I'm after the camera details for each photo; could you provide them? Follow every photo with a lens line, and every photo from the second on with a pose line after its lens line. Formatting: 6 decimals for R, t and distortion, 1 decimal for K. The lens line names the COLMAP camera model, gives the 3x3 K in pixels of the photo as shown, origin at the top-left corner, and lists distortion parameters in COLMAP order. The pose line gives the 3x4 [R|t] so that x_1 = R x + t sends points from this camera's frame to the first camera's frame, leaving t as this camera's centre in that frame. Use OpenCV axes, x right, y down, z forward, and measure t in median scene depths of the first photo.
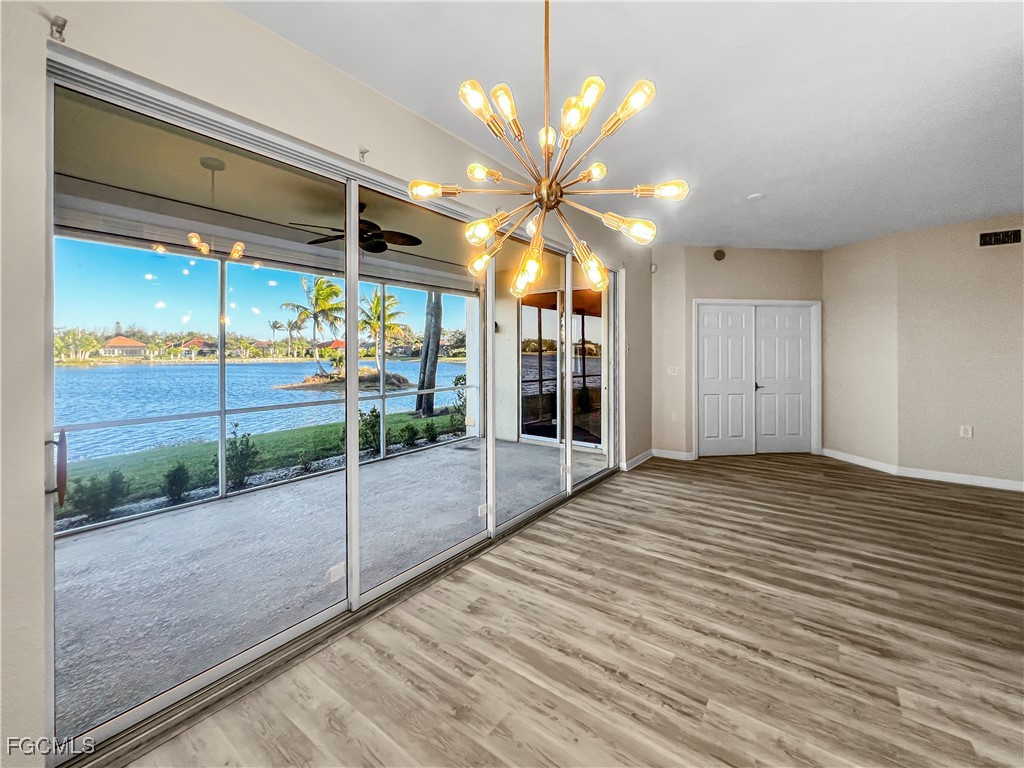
lens RADIAL K [[425.7, 0, 503.4], [0, 425.7, 359.0], [0, 0, 1]] dist [-0.001738, 0.000210]
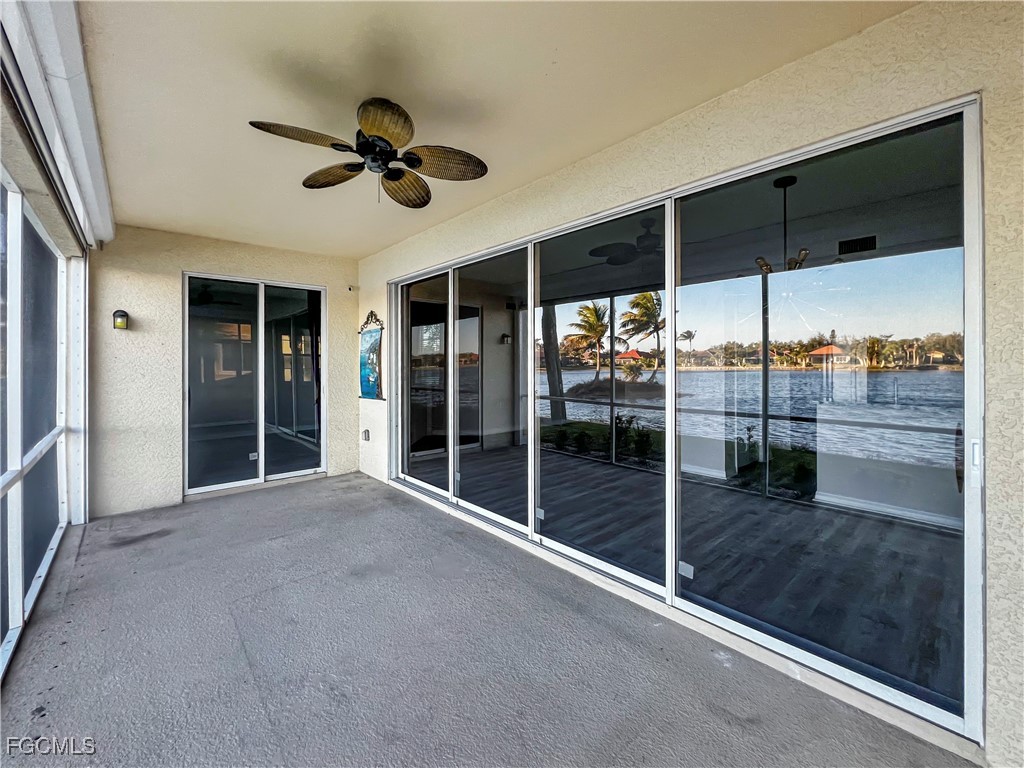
lens RADIAL K [[421.3, 0, 502.3], [0, 421.3, 365.5], [0, 0, 1]] dist [0.000219, -0.000076]
pose [[0.202470, -0.003783, 0.979281, -0.092659], [0.018173, 0.999835, 0.000105, -0.000643], [-0.979120, 0.017775, 0.202505, 0.075632]]
